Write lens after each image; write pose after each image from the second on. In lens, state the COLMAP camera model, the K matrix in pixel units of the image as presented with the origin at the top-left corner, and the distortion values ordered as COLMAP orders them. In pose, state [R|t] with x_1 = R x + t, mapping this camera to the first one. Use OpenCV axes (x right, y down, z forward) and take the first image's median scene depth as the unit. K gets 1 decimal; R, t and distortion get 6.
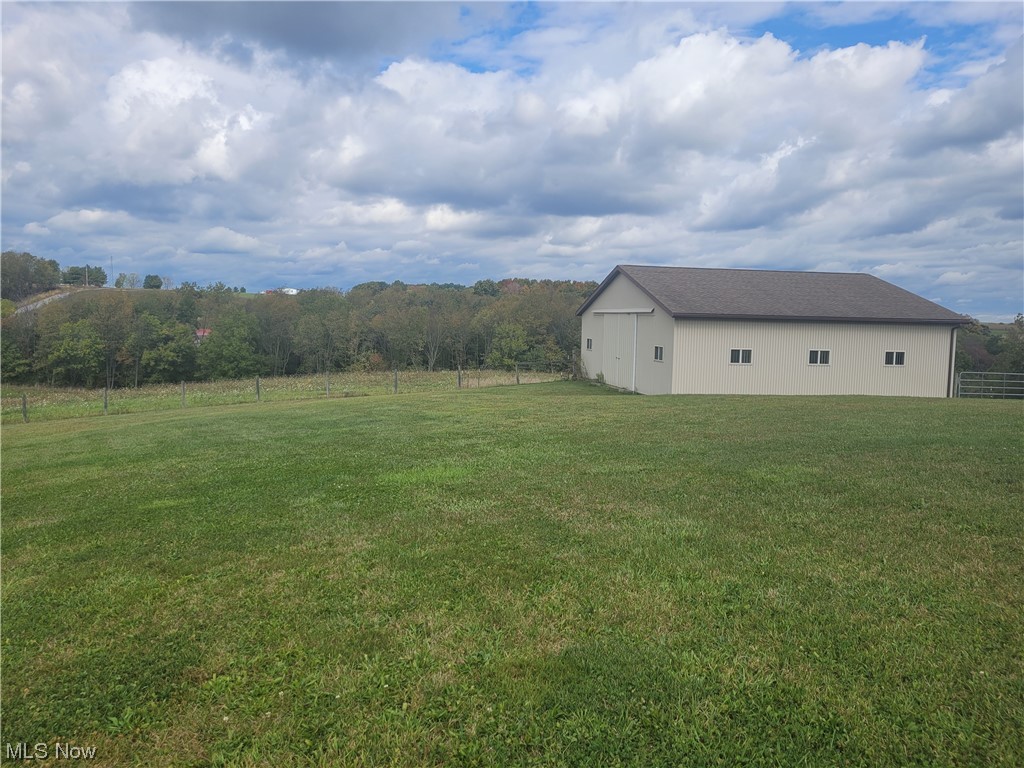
lens RADIAL K [[776.5, 0, 512.1], [0, 776.5, 383.3], [0, 0, 1]] dist [0.046825, 0.001350]
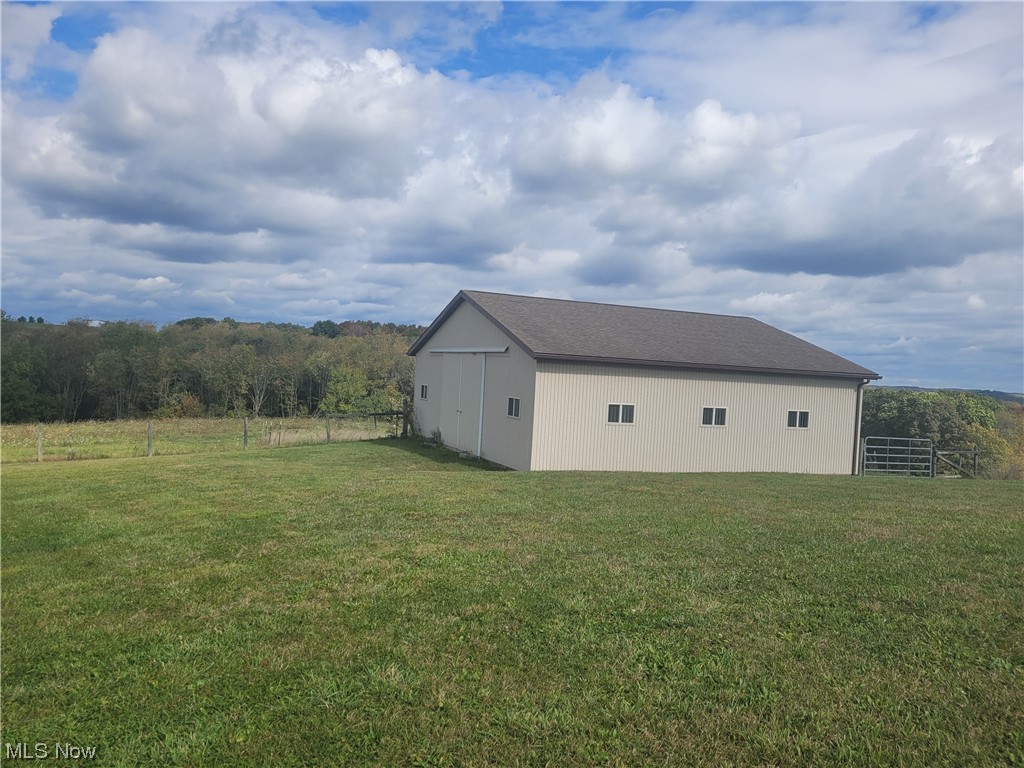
lens RADIAL K [[776.5, 0, 512.8], [0, 776.5, 385.7], [0, 0, 1]] dist [0.046825, 0.001350]
pose [[0.979842, 0.024784, 0.198230, 0.025688], [-0.013589, 0.998245, -0.057640, -0.010576], [-0.199311, 0.053785, 0.978459, 0.176238]]
